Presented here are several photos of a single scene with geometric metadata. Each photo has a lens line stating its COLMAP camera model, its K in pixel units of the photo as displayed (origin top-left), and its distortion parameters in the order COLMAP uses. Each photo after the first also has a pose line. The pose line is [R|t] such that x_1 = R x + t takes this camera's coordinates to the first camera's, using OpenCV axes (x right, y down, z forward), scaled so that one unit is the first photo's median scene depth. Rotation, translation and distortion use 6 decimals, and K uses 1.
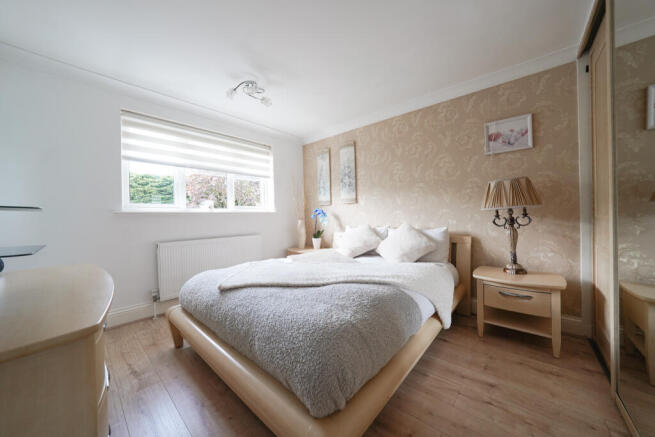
lens RADIAL K [[230.2, 0, 331.1], [0, 230.2, 214.8], [0, 0, 1]] dist [-0.036228, 0.008517]
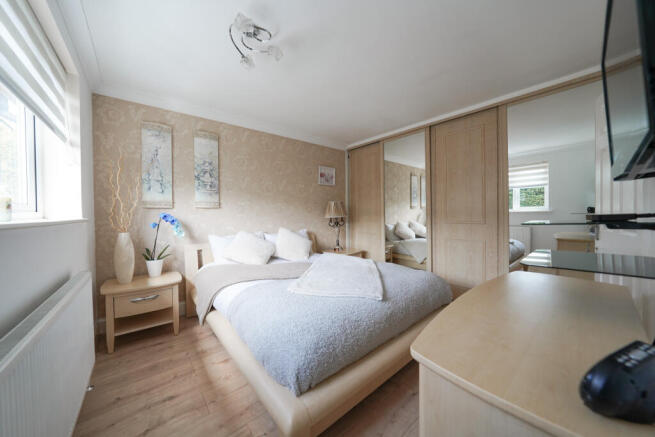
lens RADIAL K [[230.2, 0, 331.1], [0, 230.2, 214.8], [0, 0, 1]] dist [-0.036228, 0.008517]
pose [[0.130505, -0.000283, 0.991448, -0.676428], [-0.005396, 0.999985, 0.000995, -0.028711], [-0.991433, -0.005480, 0.130502, 0.472054]]
